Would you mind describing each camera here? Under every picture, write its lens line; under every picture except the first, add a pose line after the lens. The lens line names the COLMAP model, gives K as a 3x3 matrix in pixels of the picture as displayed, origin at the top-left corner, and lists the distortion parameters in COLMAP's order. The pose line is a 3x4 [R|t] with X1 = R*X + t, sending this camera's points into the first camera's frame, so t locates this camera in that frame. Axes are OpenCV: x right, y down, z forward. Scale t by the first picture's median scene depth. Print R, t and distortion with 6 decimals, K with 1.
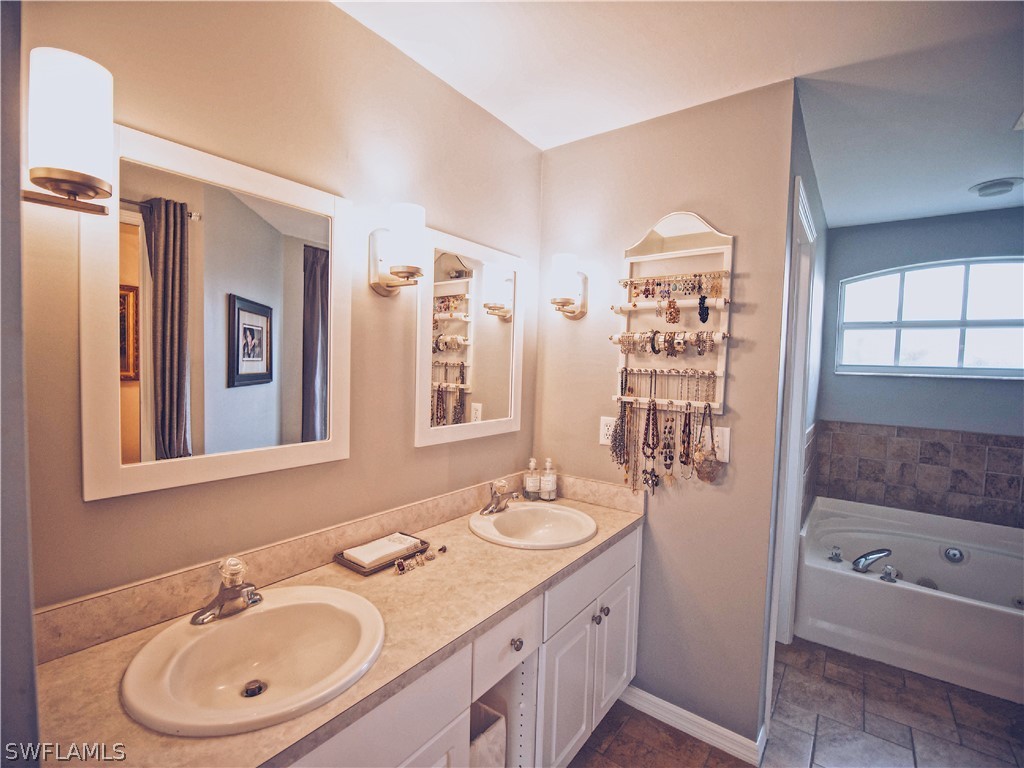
lens RADIAL K [[464.2, 0, 506.1], [0, 464.2, 383.3], [0, 0, 1]] dist [-0.017330, 0.000323]
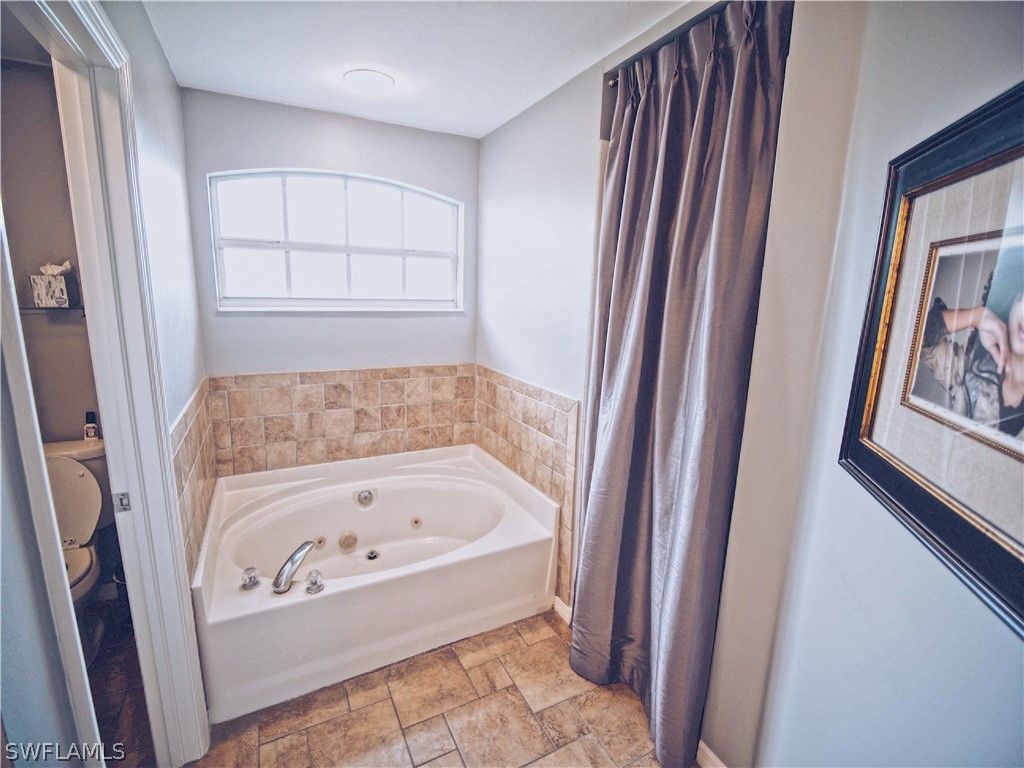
lens RADIAL K [[464.2, 0, 506.1], [0, 464.2, 383.3], [0, 0, 1]] dist [-0.017330, 0.000323]
pose [[0.426185, -0.193109, 0.883784, 0.277895], [0.026829, 0.979219, 0.201024, -0.047021], [-0.904238, -0.061962, 0.422509, 0.316809]]
